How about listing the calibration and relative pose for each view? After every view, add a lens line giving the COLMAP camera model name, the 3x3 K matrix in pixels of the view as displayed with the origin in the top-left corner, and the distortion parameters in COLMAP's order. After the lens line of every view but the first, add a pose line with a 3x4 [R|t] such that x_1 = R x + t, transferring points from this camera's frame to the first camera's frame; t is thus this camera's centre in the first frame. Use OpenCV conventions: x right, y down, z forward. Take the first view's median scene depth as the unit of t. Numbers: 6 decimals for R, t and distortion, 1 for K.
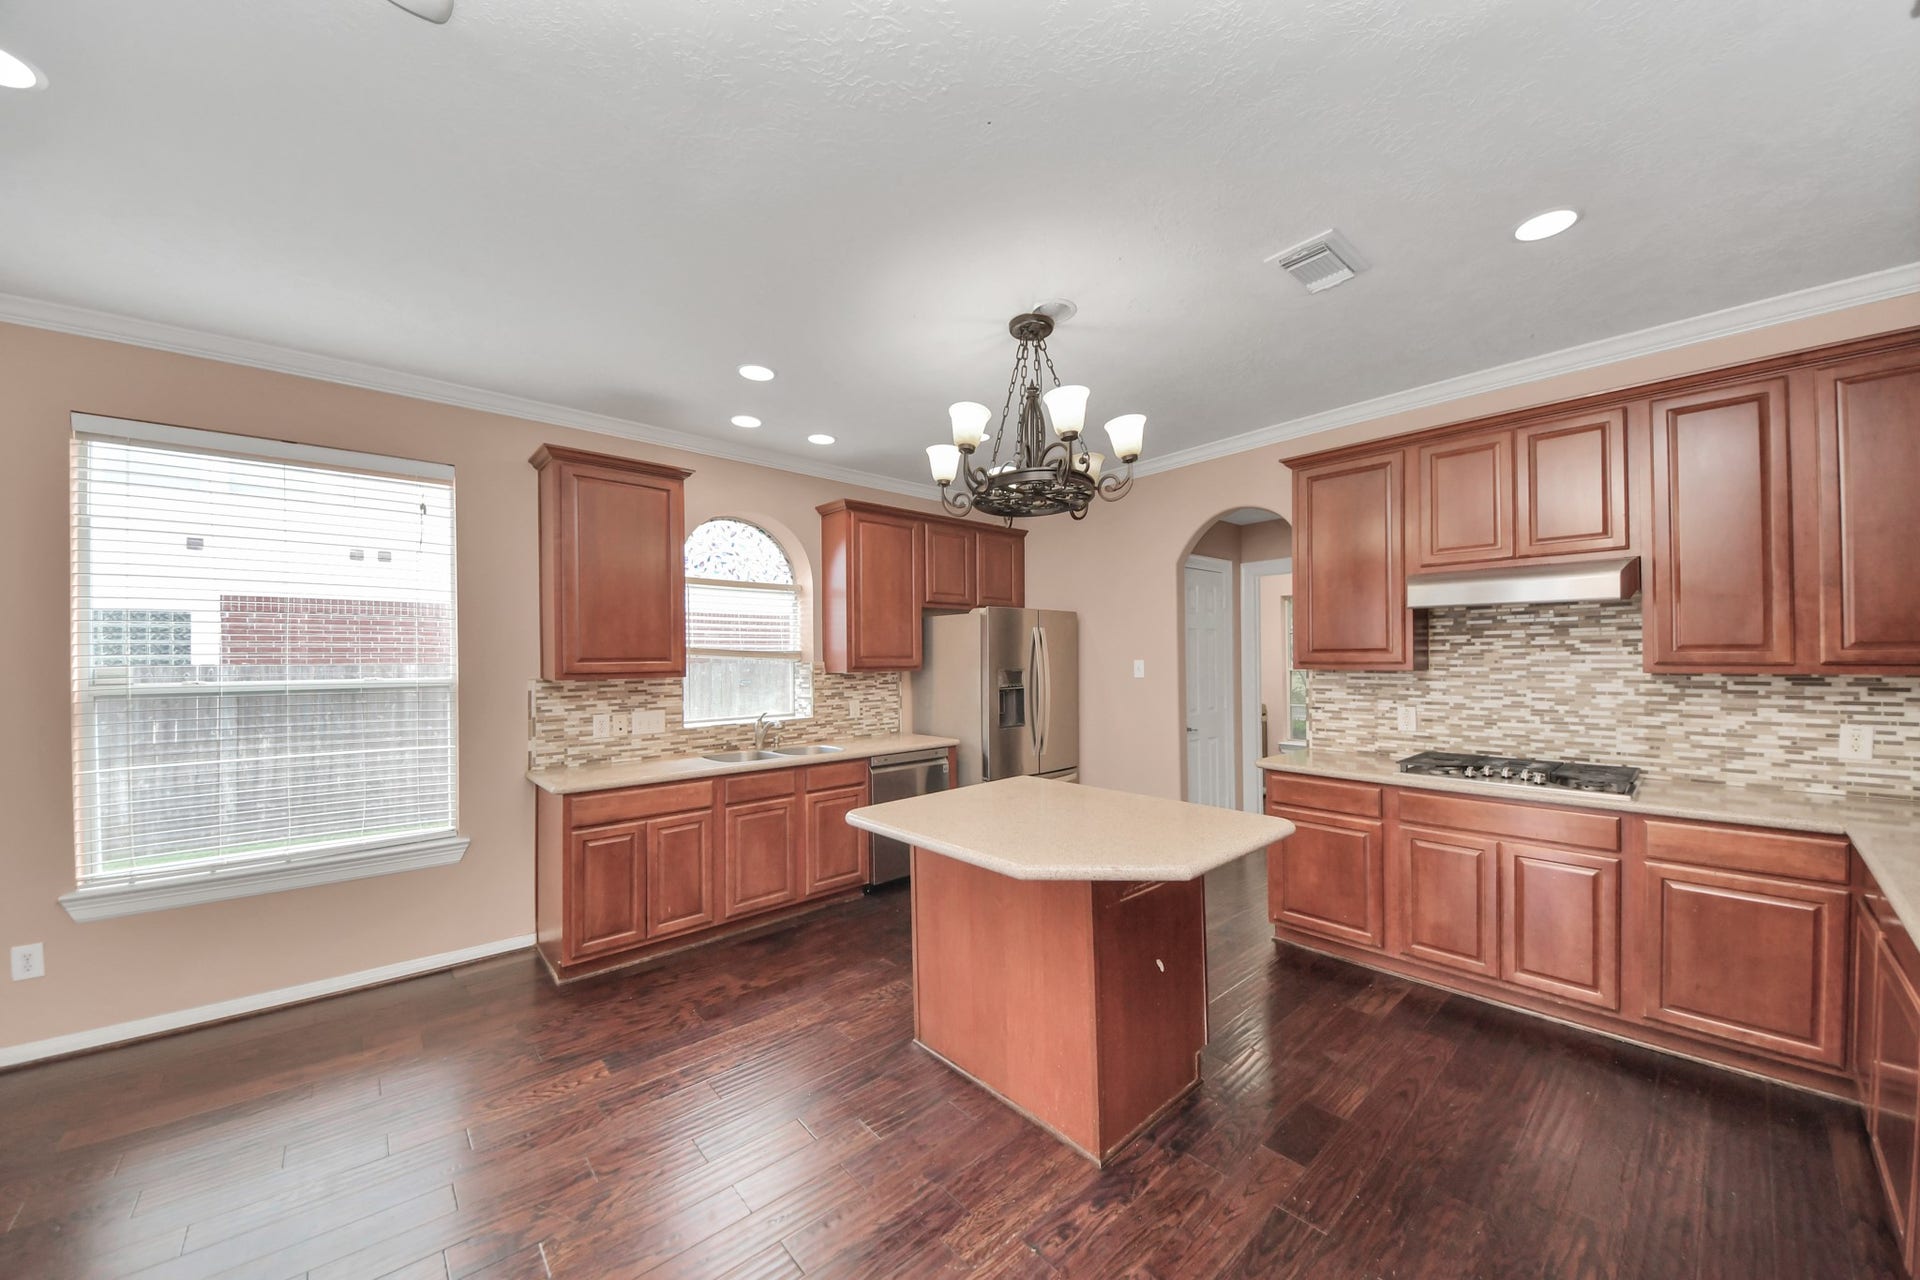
lens RADIAL K [[681.4, 0, 959.1], [0, 681.4, 651.2], [0, 0, 1]] dist [0.046434, -0.027179]
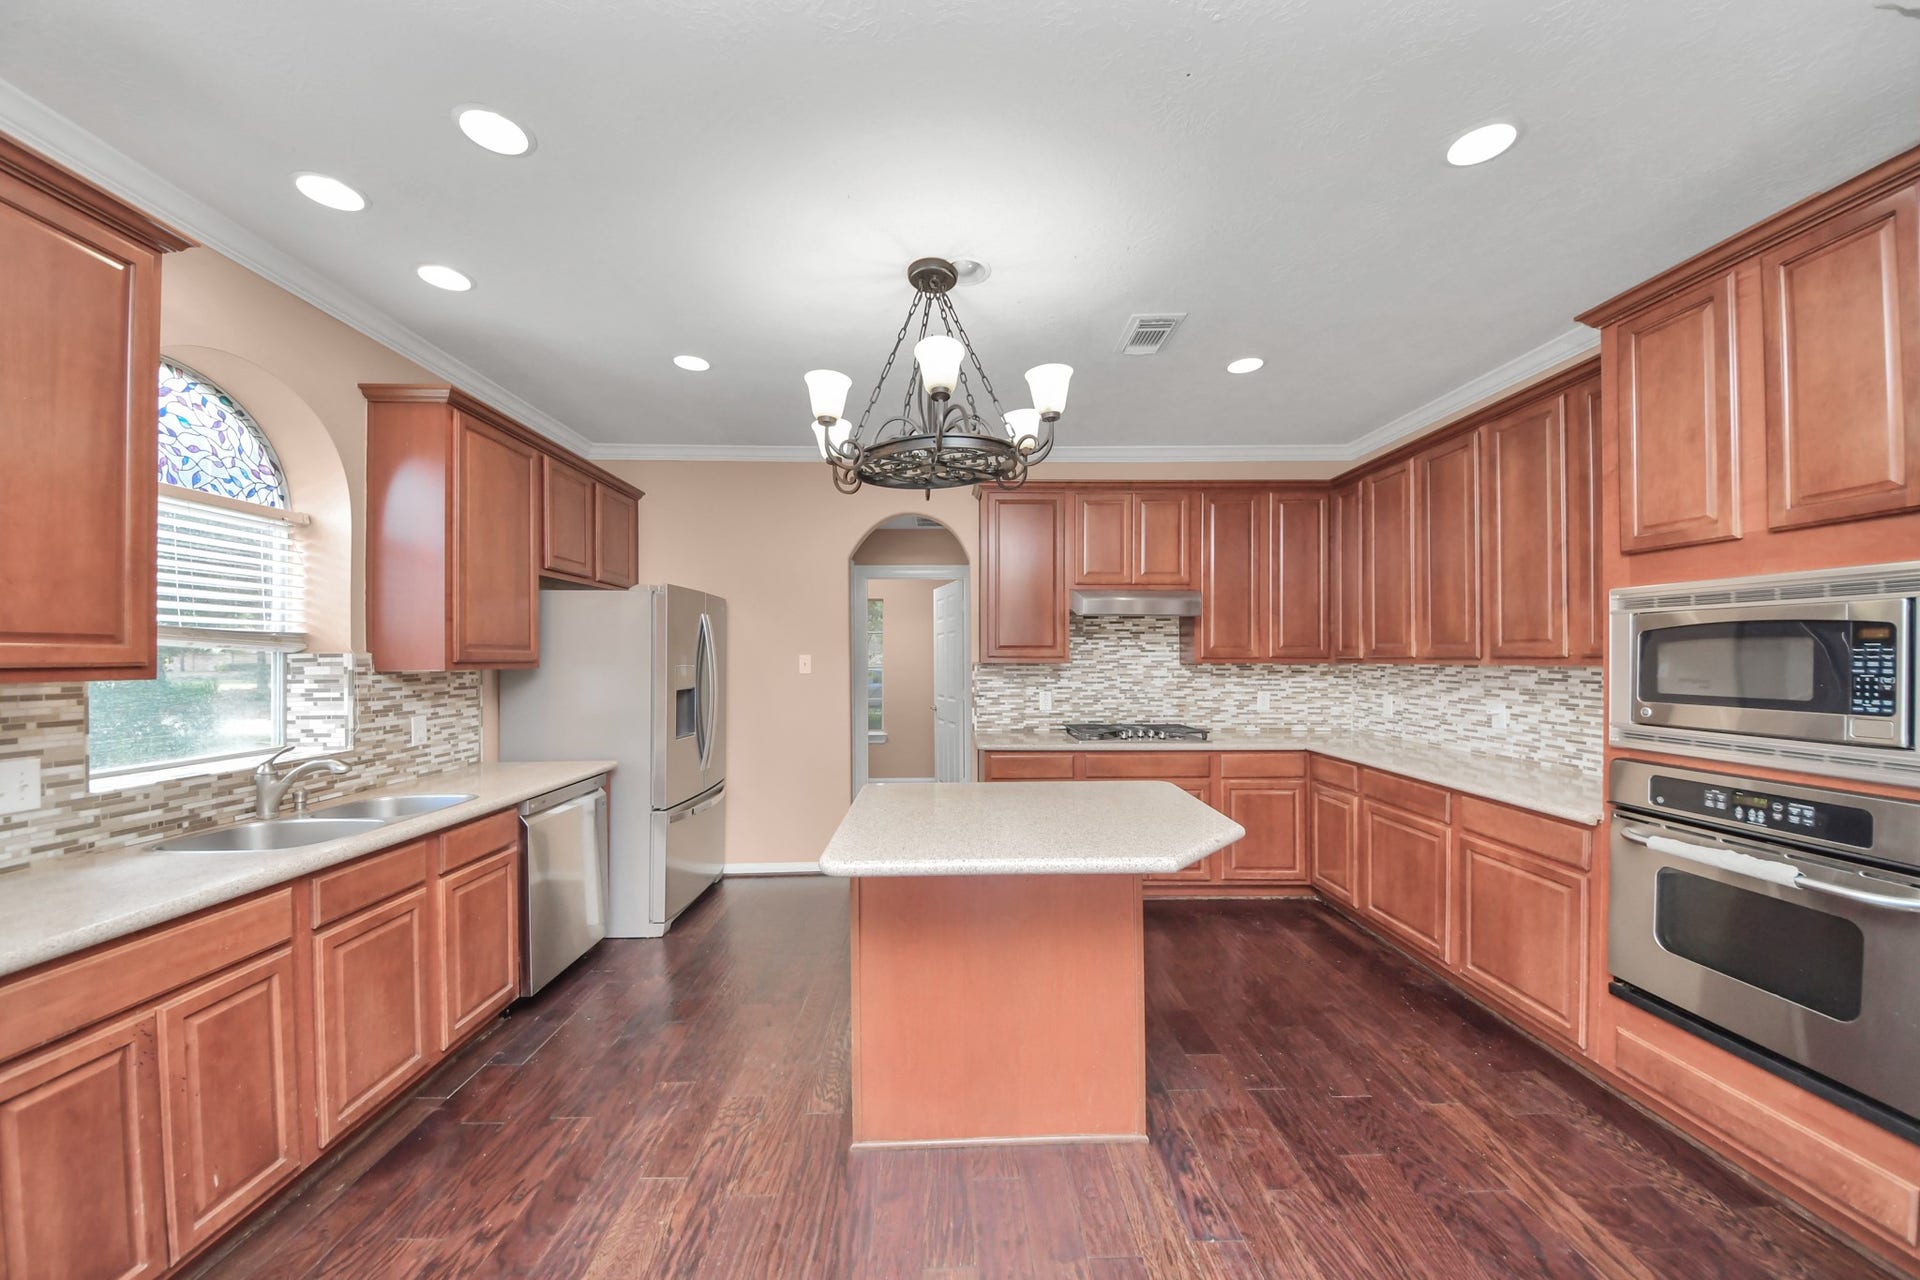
lens RADIAL K [[681.4, 0, 959.1], [0, 681.4, 651.2], [0, 0, 1]] dist [0.046434, -0.027179]
pose [[0.644731, 0.012750, 0.764303, -0.436705], [-0.011503, 0.999910, -0.006977, 0.016499], [-0.764323, -0.004293, 0.644820, 0.314089]]
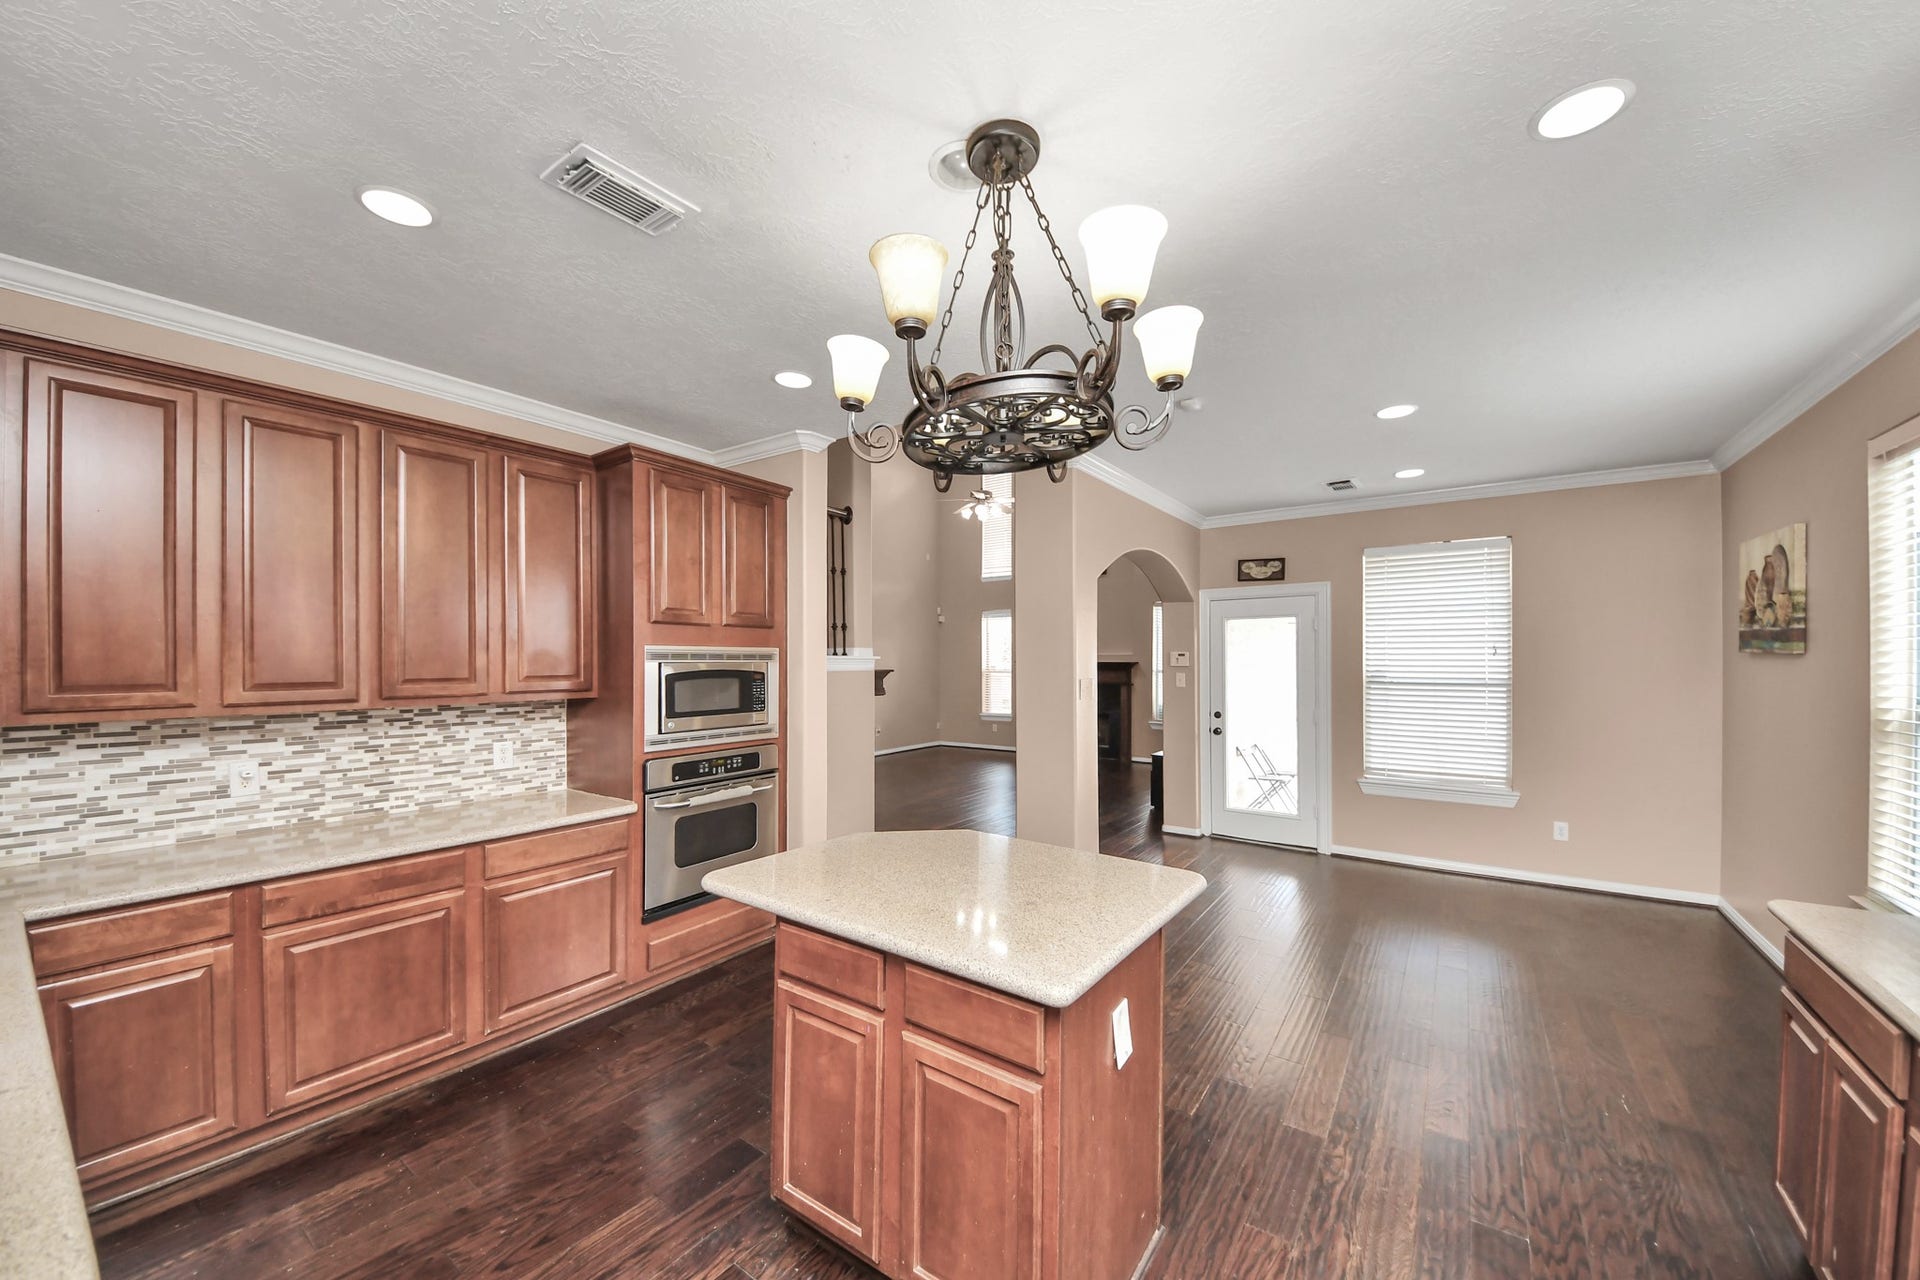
lens RADIAL K [[709.8, 0, 957.7], [0, 709.8, 656.1], [0, 0, 1]] dist [0.015594, -0.014114]
pose [[-0.974163, 0.011744, -0.225542, 0.225878], [0.015082, 0.999801, -0.013084, -0.016883], [0.225343, -0.016148, -0.974146, 1.263003]]
